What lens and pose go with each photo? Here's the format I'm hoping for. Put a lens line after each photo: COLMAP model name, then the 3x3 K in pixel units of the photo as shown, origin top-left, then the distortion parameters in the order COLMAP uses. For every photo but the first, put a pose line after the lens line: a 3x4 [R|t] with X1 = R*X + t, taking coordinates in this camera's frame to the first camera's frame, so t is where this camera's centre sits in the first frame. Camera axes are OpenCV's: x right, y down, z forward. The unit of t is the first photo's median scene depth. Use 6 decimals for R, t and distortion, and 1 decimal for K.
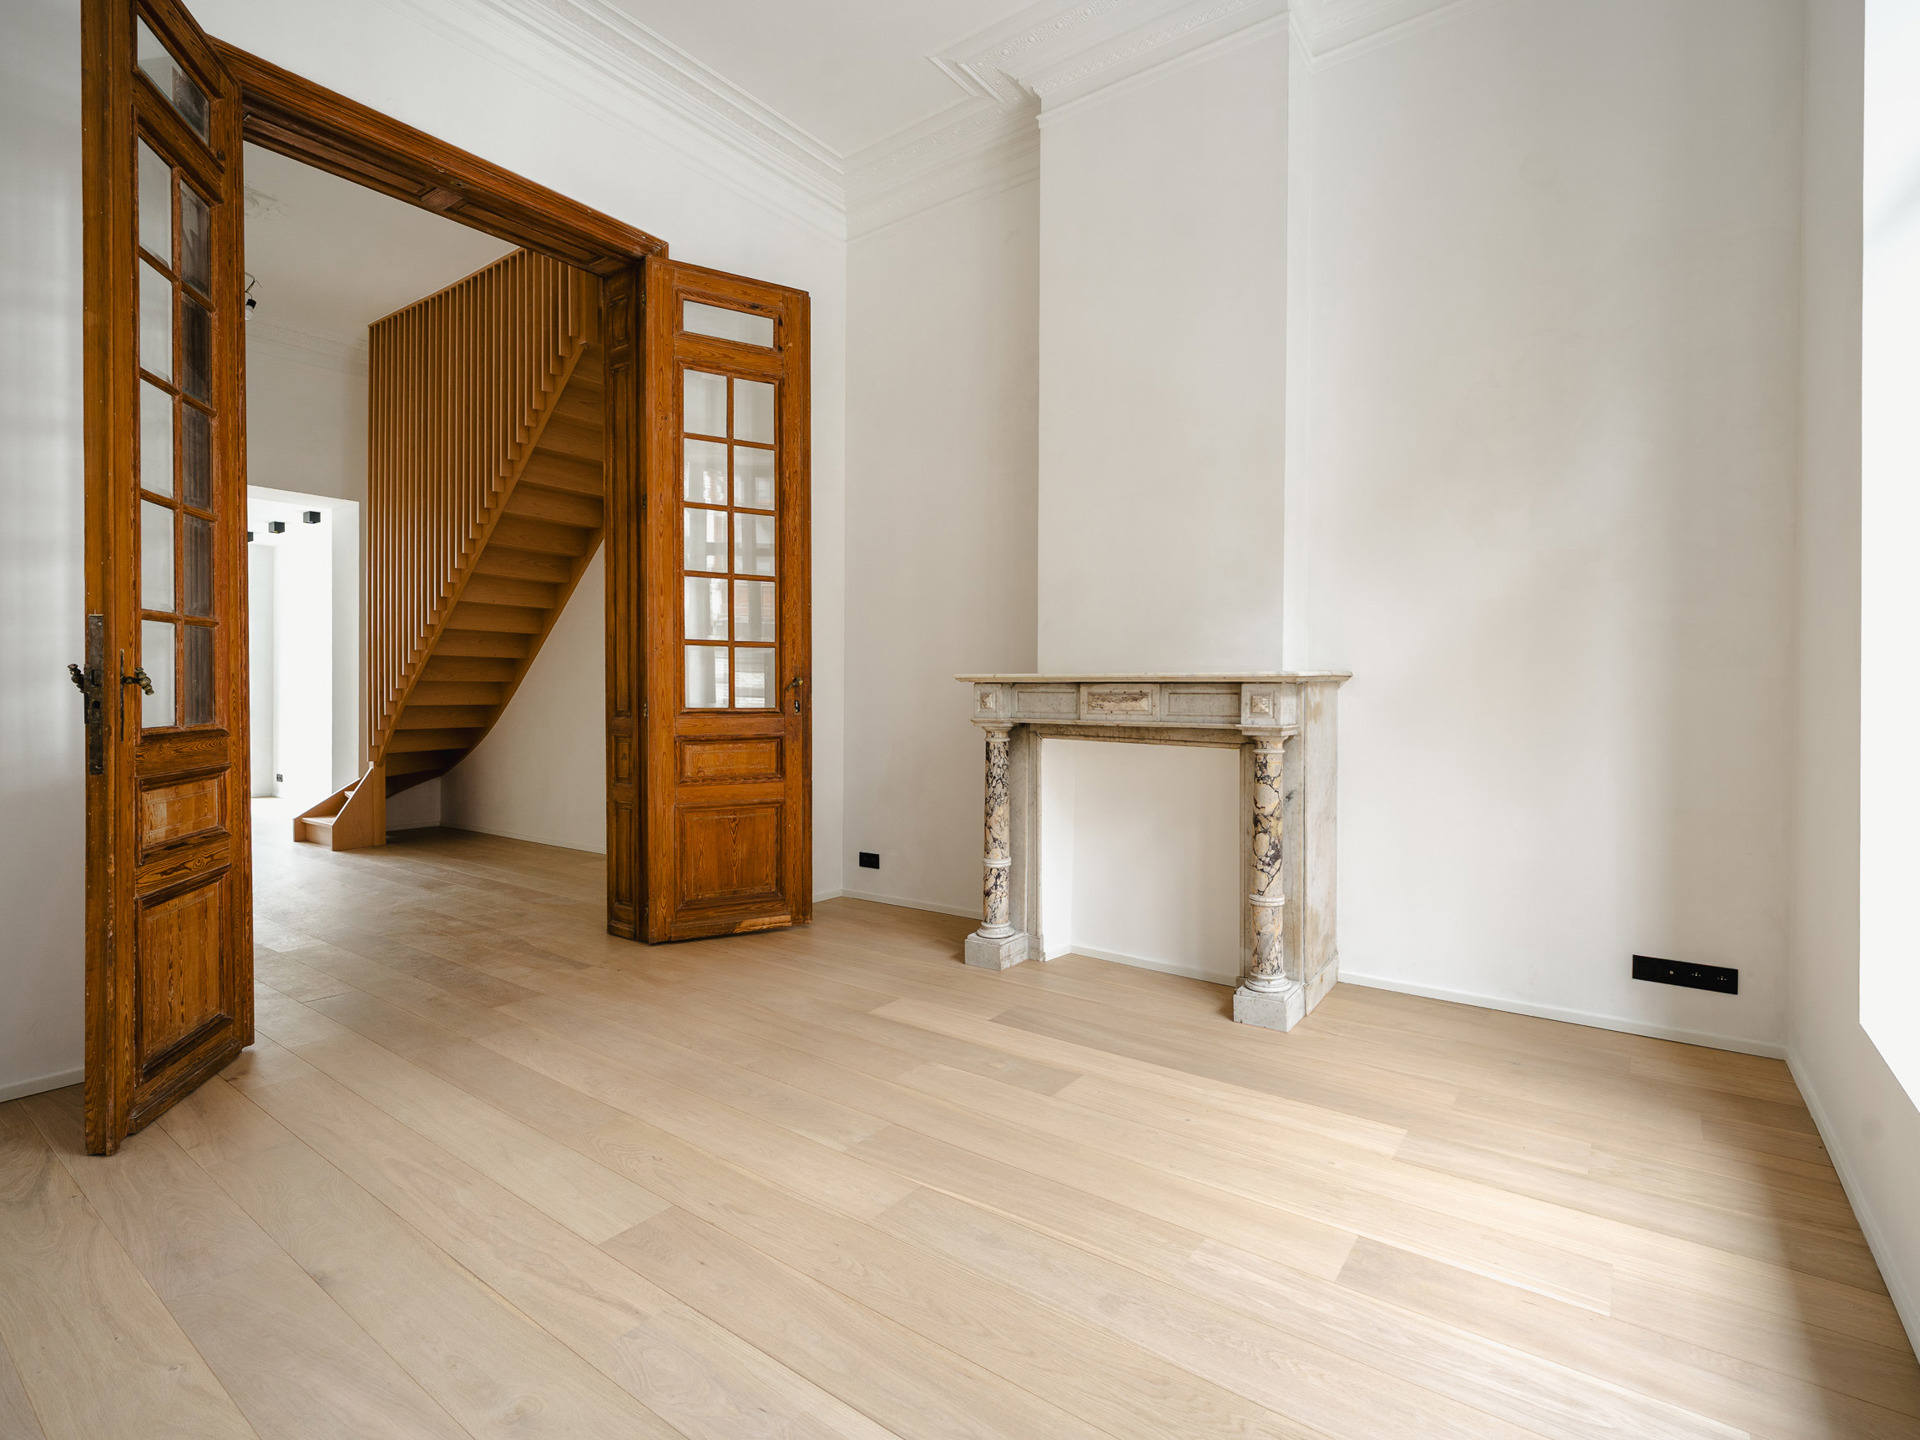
lens RADIAL K [[885.3, 0, 928.4], [0, 885.3, 681.4], [0, 0, 1]] dist [0.005583, -0.009024]
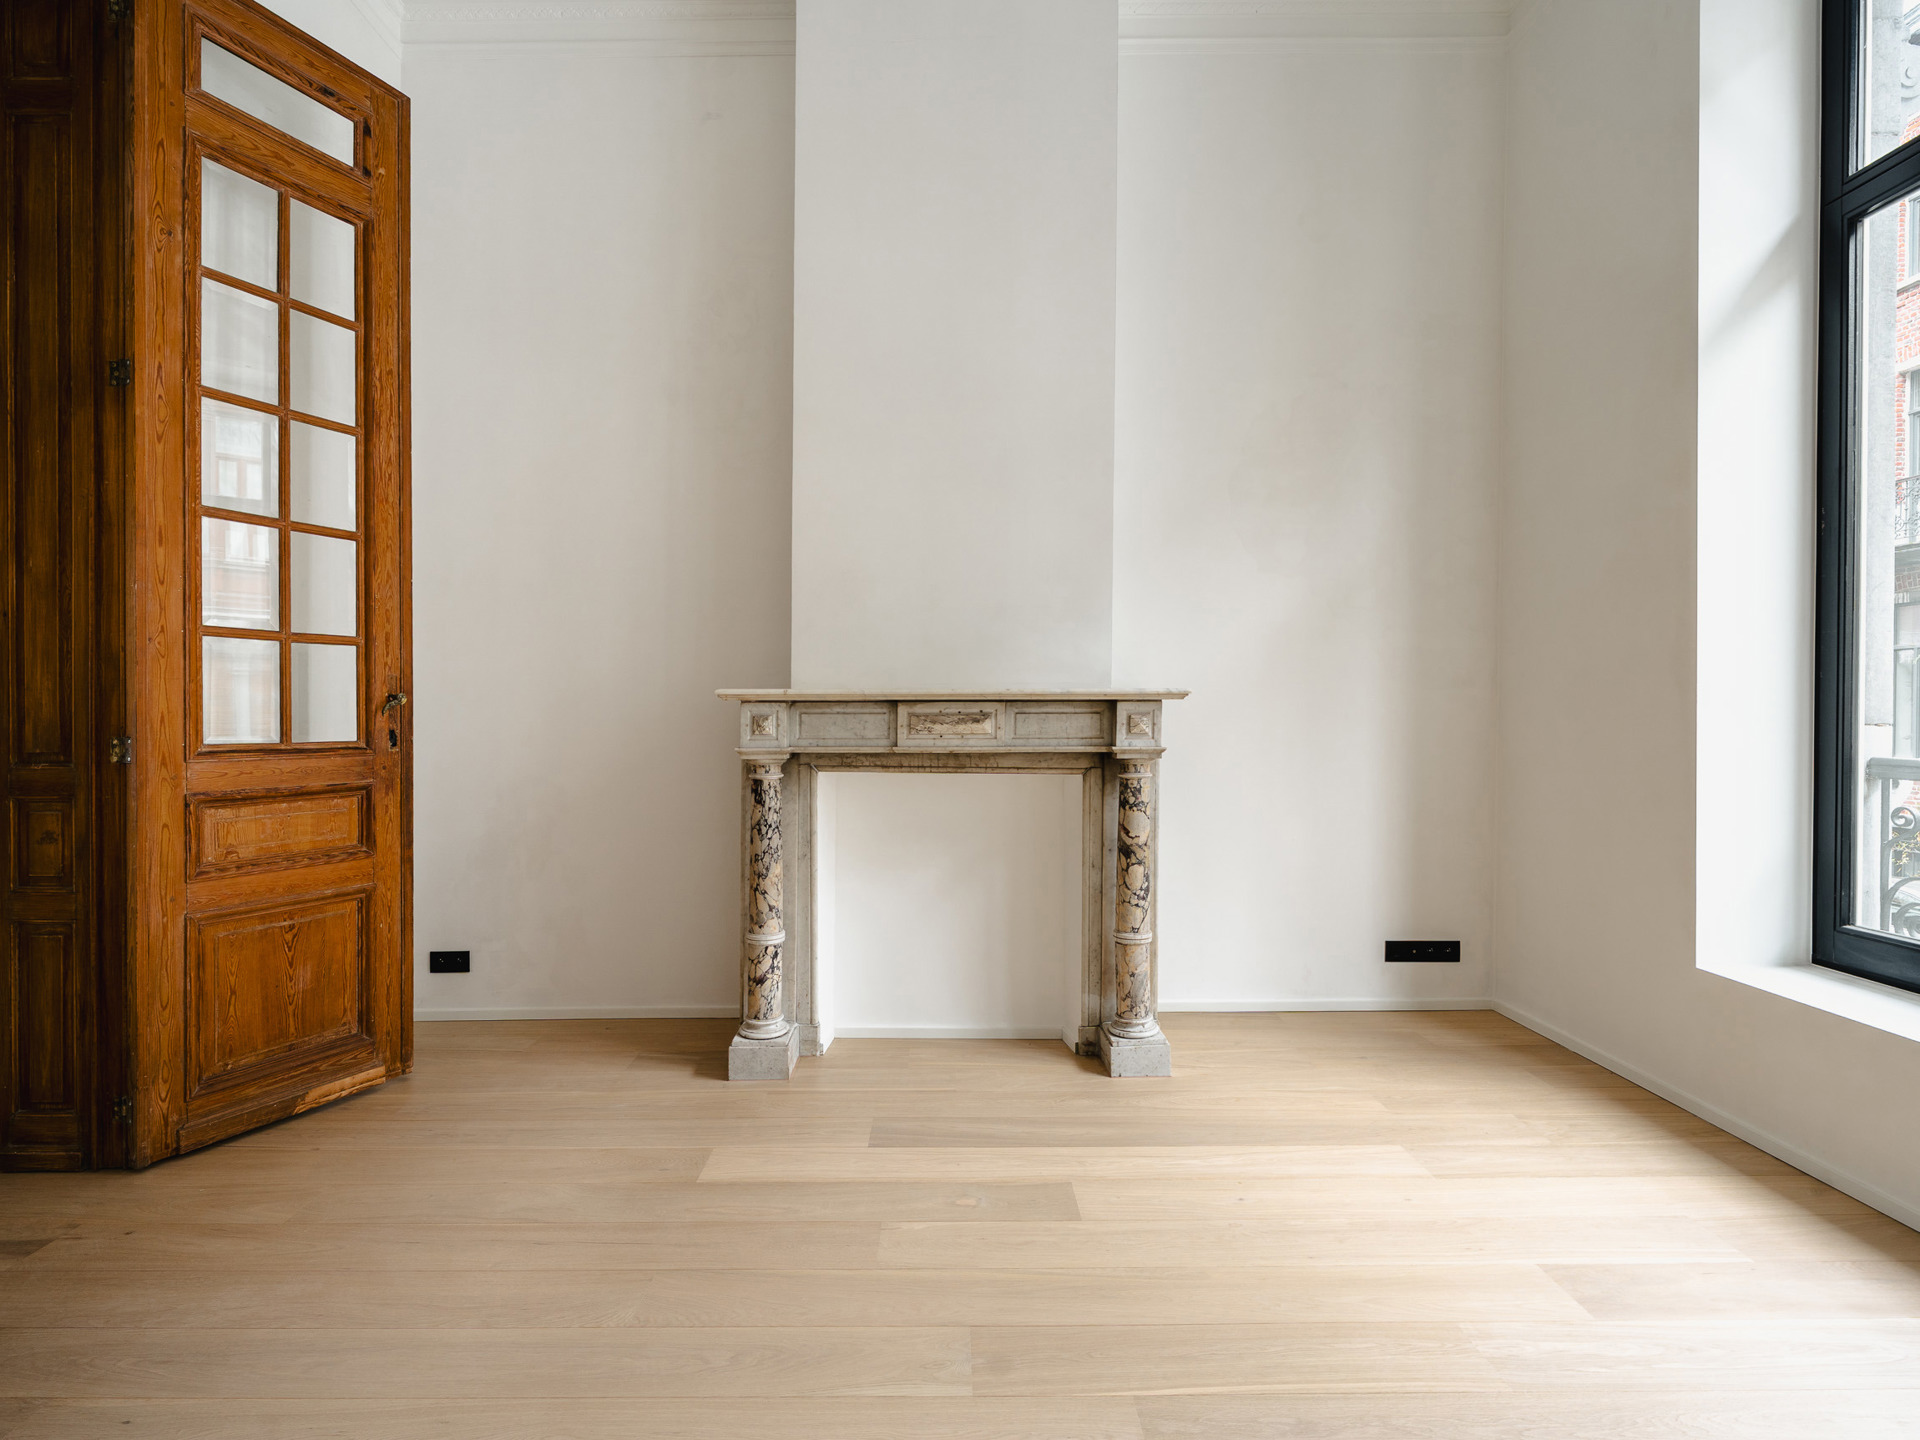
lens RADIAL K [[1003.0, 0, 957.5], [0, 1003.0, 703.0], [0, 0, 1]] dist [0.000765, -0.001894]
pose [[0.809344, -0.000893, 0.587334, -0.266923], [-0.000296, 0.999998, 0.001927, 0.001344], [-0.587334, -0.001733, 0.809343, 0.187867]]
